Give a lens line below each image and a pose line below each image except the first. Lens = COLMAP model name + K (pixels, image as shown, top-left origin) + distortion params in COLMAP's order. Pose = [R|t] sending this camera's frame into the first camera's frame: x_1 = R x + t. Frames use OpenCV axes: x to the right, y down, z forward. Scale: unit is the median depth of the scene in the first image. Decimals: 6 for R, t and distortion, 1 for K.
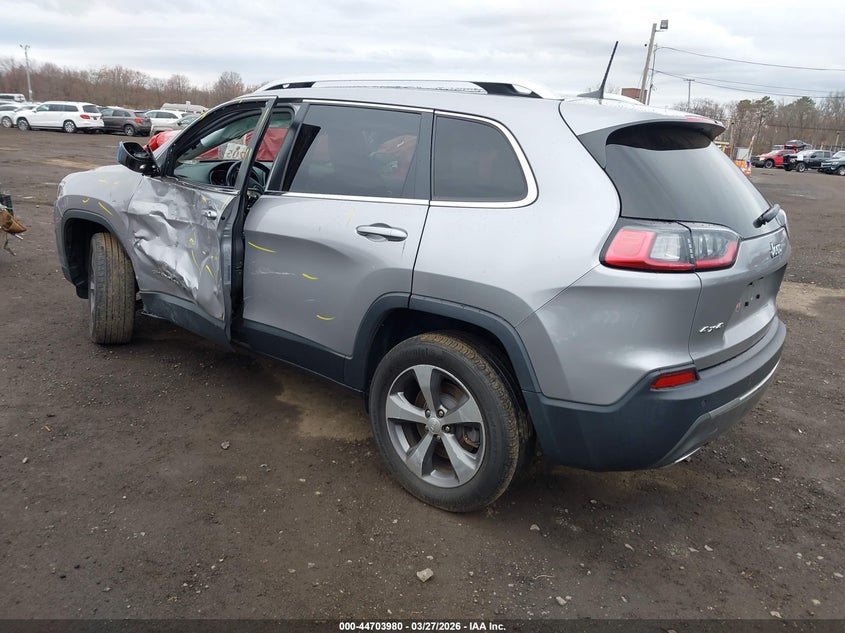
lens RADIAL K [[650.1, 0, 422.5], [0, 650.1, 316.5], [0, 0, 1]] dist [-0.002818, 0.000313]
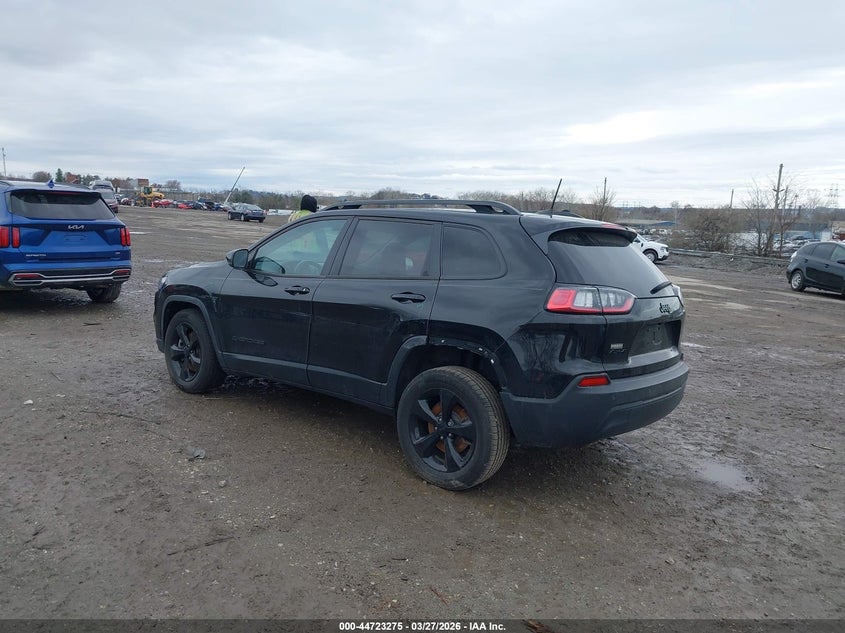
lens RADIAL K [[659.5, 0, 412.0], [0, 659.5, 322.2], [0, 0, 1]] dist [-0.008490, -0.004547]
pose [[0.999740, 0.004422, -0.022385, -0.022362], [-0.008198, 0.985141, -0.171551, 0.228269], [0.021294, 0.171690, 0.984921, -0.615531]]
